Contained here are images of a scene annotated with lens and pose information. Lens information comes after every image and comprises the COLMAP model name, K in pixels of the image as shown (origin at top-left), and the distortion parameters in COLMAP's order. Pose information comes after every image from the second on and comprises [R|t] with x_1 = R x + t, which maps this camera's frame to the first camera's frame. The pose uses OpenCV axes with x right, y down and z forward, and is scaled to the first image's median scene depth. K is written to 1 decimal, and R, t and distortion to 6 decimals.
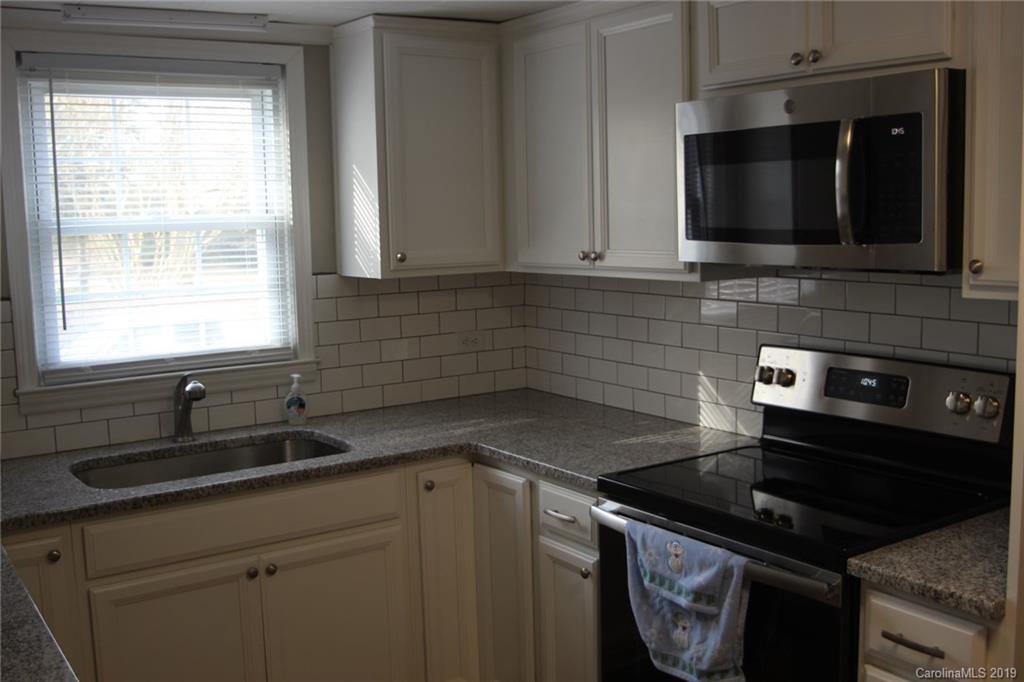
lens RADIAL K [[1078.3, 0, 512.0], [0, 1078.3, 341.0], [0, 0, 1]] dist [-0.089077, 0.013535]
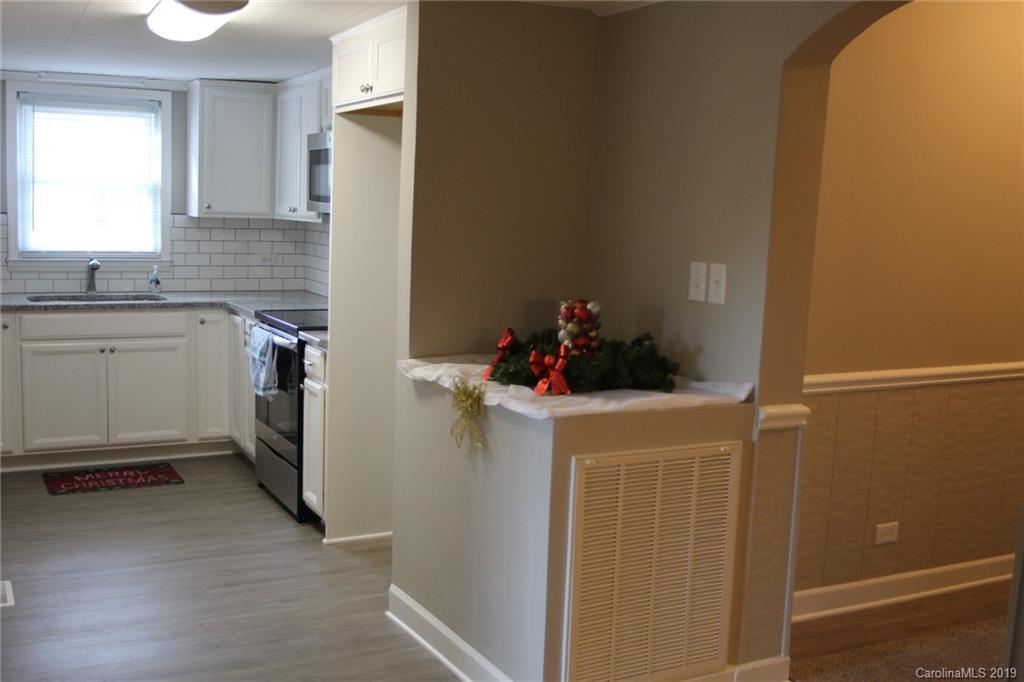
lens RADIAL K [[1071.1, 0, 512.0], [0, 1071.1, 341.0], [0, 0, 1]] dist [-0.111231, 0.053483]
pose [[0.993450, 0.073532, -0.087460, 0.629830], [-0.073074, 0.997291, 0.008439, 0.108108], [0.087843, -0.001992, 0.996132, -0.842185]]
